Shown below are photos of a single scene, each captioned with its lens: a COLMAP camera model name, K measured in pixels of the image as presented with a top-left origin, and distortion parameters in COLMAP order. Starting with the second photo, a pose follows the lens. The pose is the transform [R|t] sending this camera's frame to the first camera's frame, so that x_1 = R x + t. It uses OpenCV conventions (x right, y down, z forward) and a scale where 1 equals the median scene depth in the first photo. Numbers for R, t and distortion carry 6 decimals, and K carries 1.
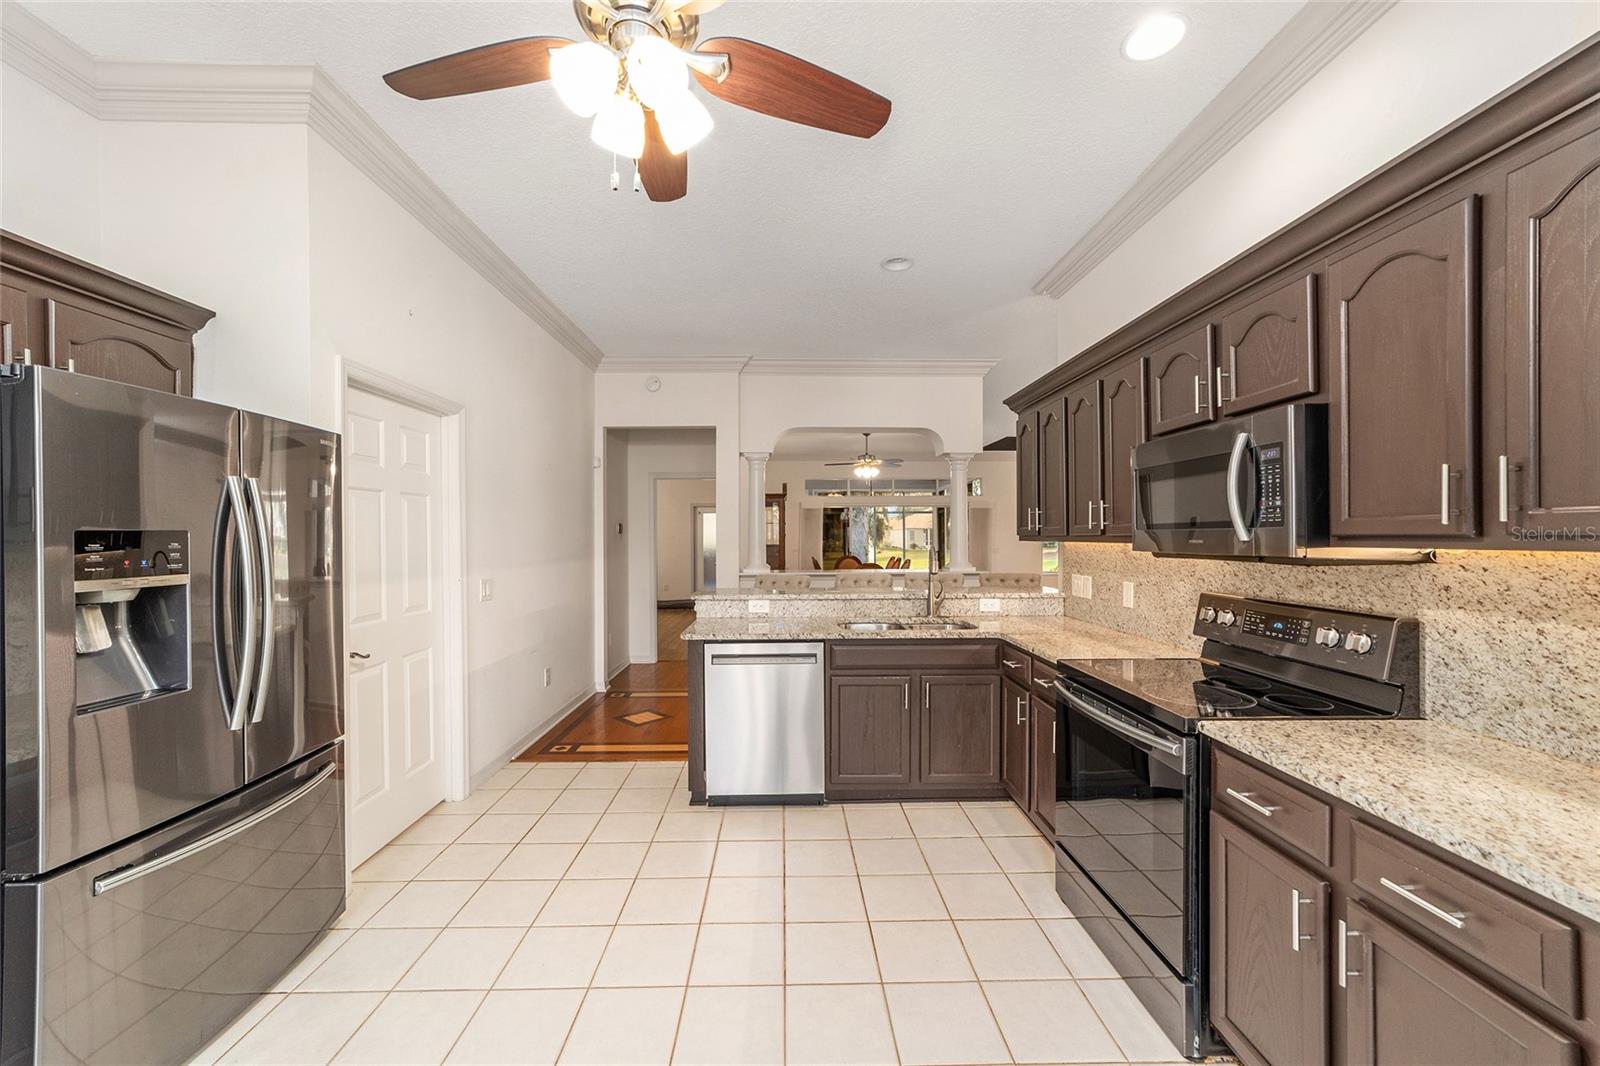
lens RADIAL K [[617.2, 0, 793.8], [0, 617.2, 538.7], [0, 0, 1]] dist [-0.012376, 0.007326]
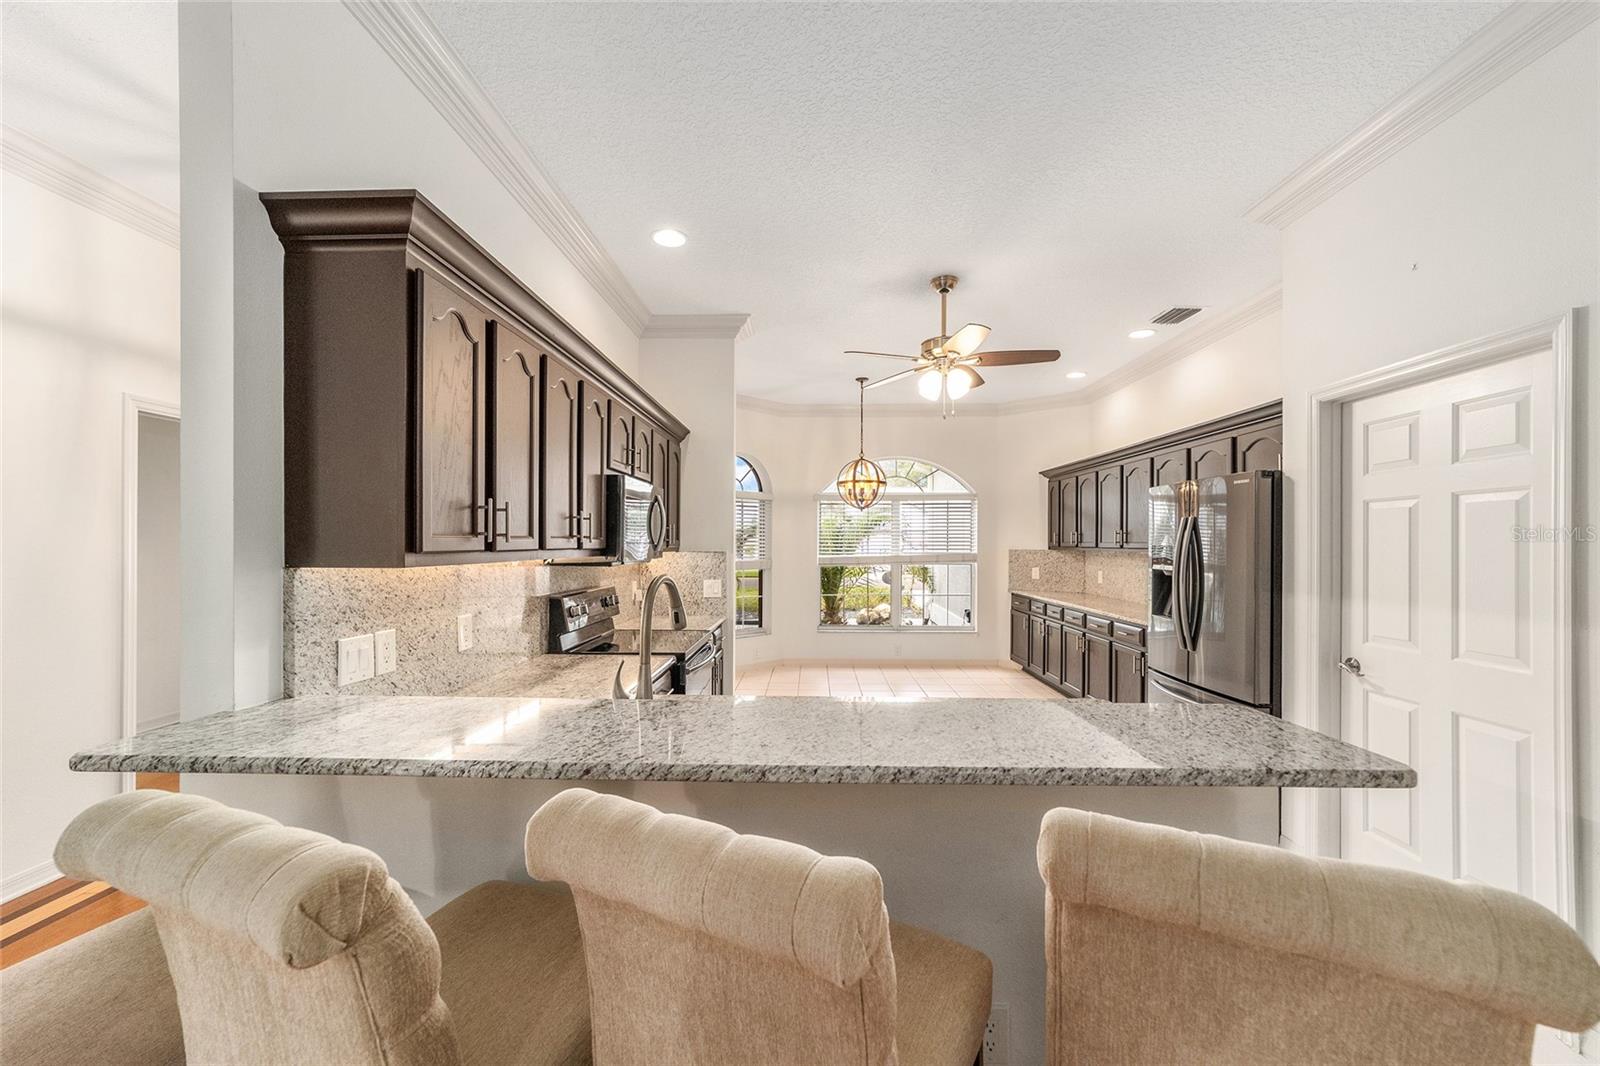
lens RADIAL K [[617.2, 0, 793.8], [0, 617.2, 538.7], [0, 0, 1]] dist [-0.012376, 0.007326]
pose [[-0.998694, 0.002348, 0.051030, 0.251319], [0.002206, 0.999994, -0.002842, -0.037149], [-0.051036, -0.002726, -0.998693, 3.658931]]
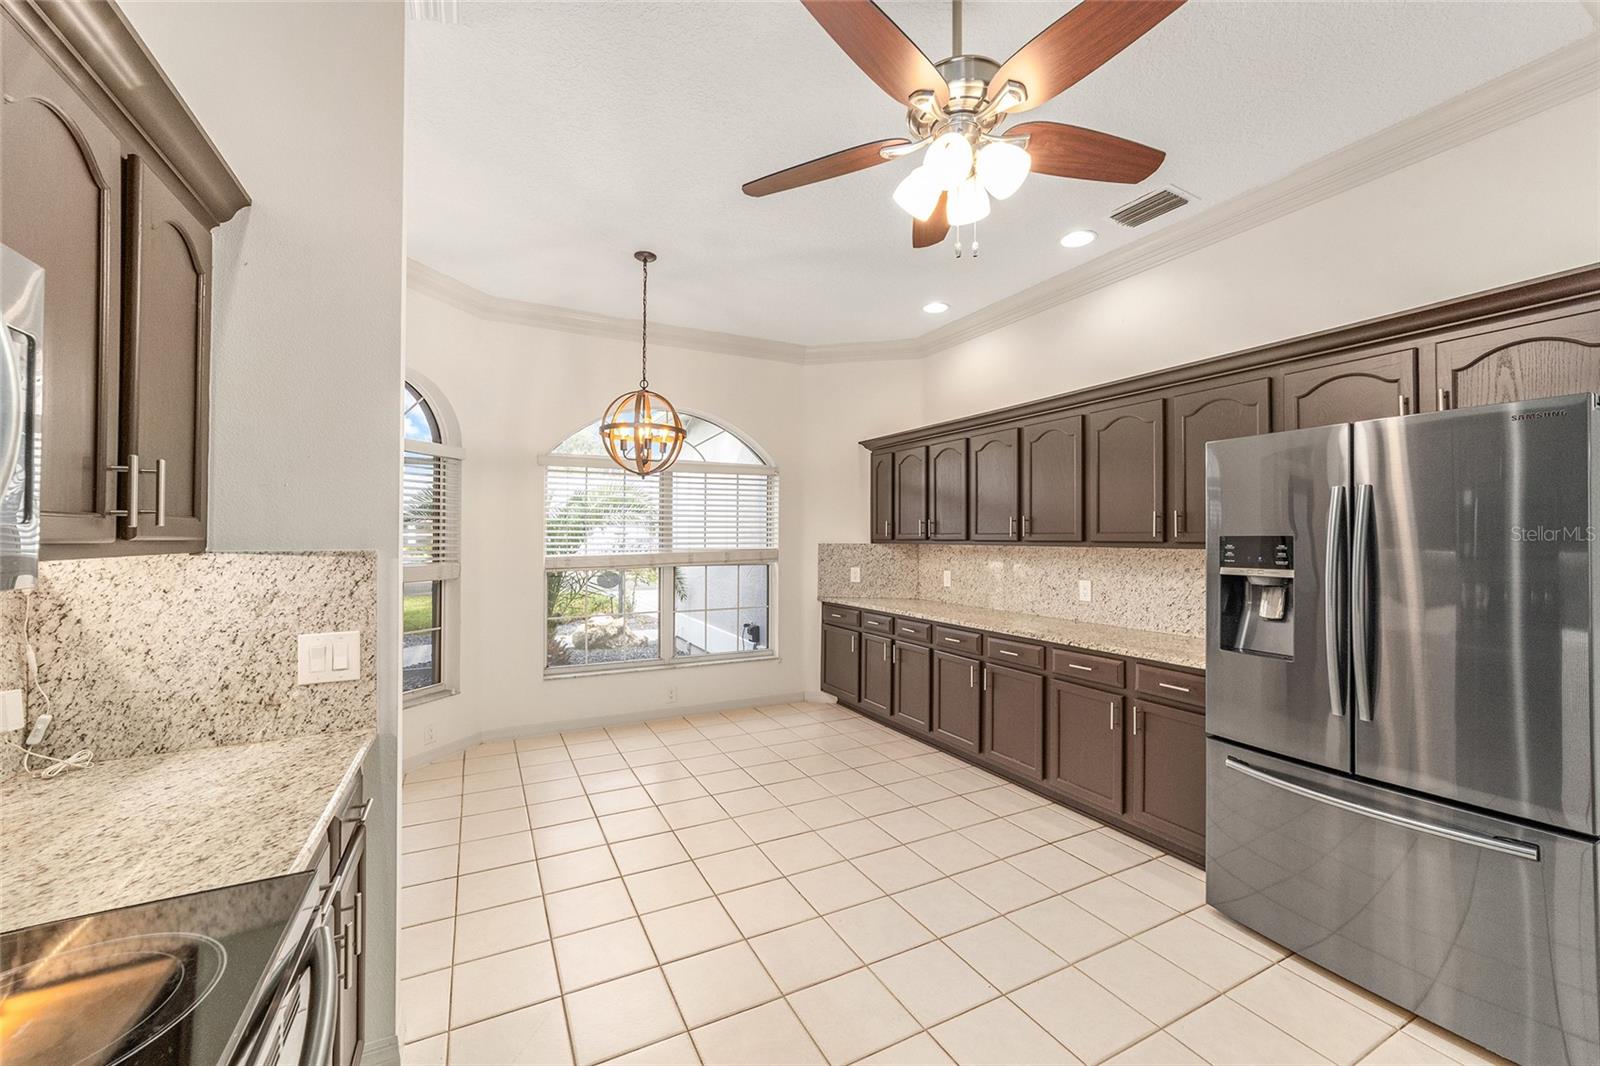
lens RADIAL K [[630.0, 0, 800.0], [0, 630.0, 533.0], [0, 0, 1]] dist [-0.001449, 0.000006]
pose [[-0.896021, -0.001616, -0.444009, 0.565990], [-0.001046, 0.999998, -0.001530, -0.018049], [0.444011, -0.000906, -0.896021, 1.955992]]
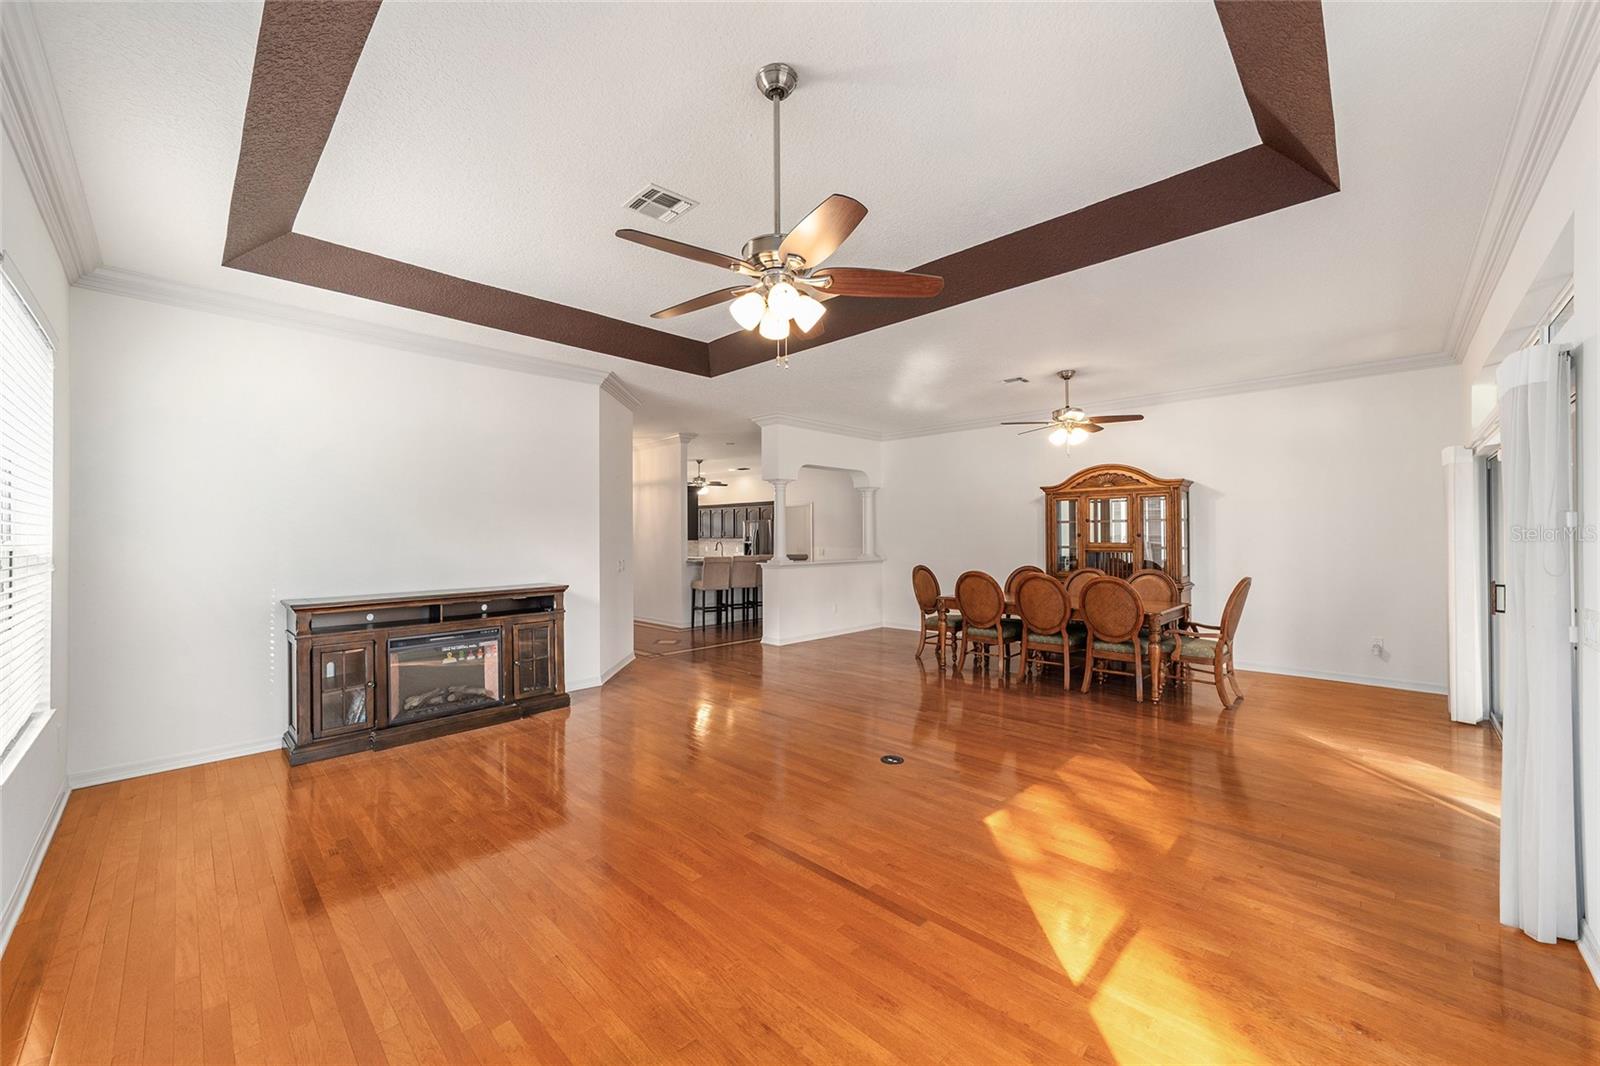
lens RADIAL K [[607.8, 0, 800.3], [0, 607.8, 535.3], [0, 0, 1]] dist [-0.009145, 0.004682]
pose [[-0.706659, 0.006804, -0.707522, 5.026508], [0.004908, 0.999977, 0.004713, -0.072969], [0.707538, -0.000142, -0.706676, 8.370524]]
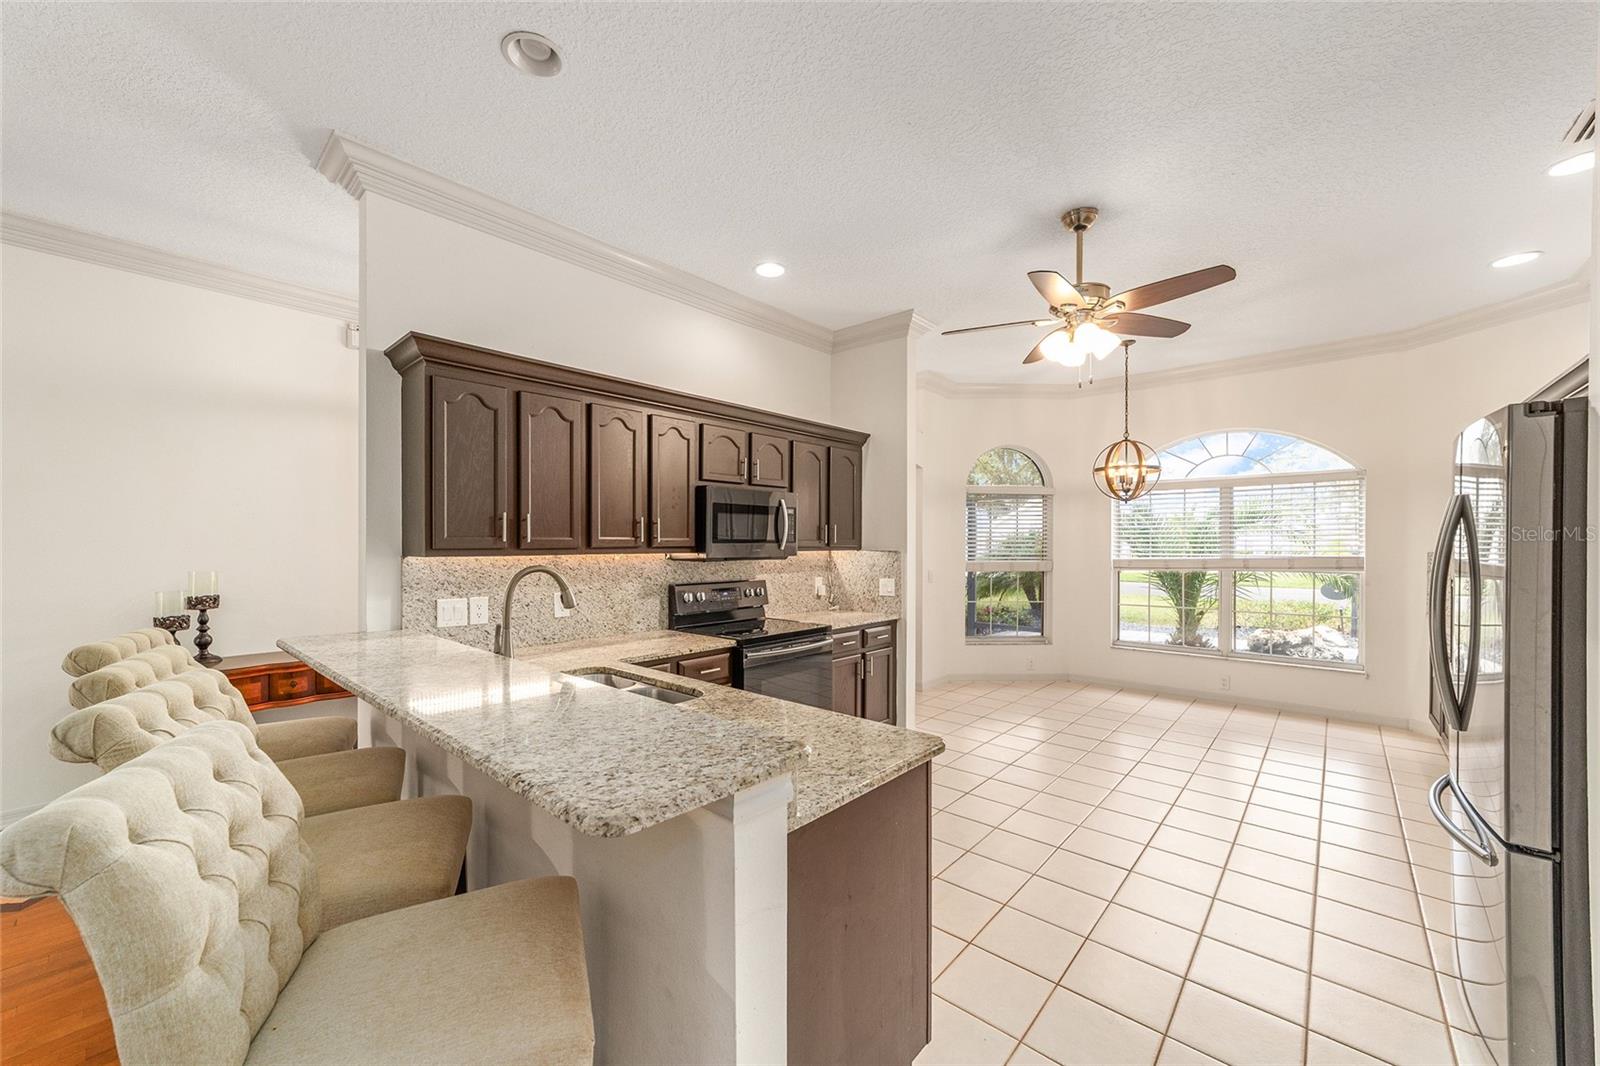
lens RADIAL K [[617.2, 0, 793.8], [0, 617.2, 538.7], [0, 0, 1]] dist [-0.012376, 0.007326]
pose [[-0.732609, 0.007321, 0.680610, -0.982872], [0.004711, 0.999973, -0.005685, -0.028837], [-0.680633, -0.000958, -0.732624, 3.209361]]
